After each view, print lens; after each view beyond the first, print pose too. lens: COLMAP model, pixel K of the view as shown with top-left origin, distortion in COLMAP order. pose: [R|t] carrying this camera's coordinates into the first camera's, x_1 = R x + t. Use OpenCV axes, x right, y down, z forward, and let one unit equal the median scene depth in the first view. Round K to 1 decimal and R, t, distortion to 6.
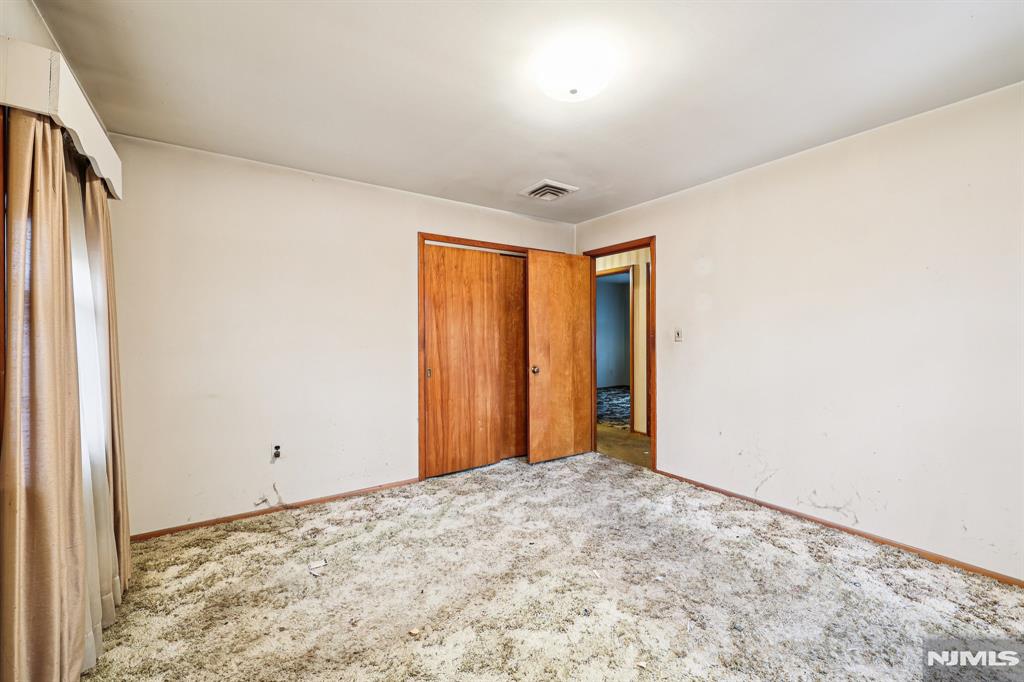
lens RADIAL K [[417.7, 0, 505.0], [0, 417.7, 345.2], [0, 0, 1]] dist [0.001255, 0.000227]
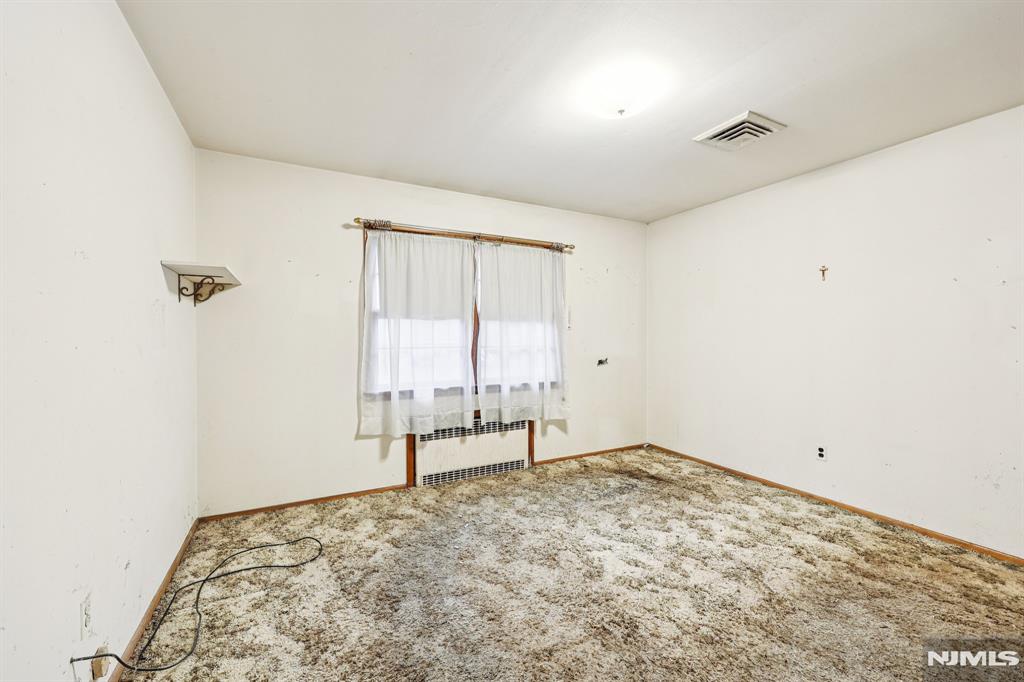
lens RADIAL K [[417.7, 0, 505.0], [0, 417.7, 345.2], [0, 0, 1]] dist [0.001255, 0.000227]
pose [[0.125013, -0.032956, 0.991608, -0.612507], [0.013781, 0.999409, 0.031478, -0.036317], [-0.992059, 0.009731, 0.125393, 0.797878]]
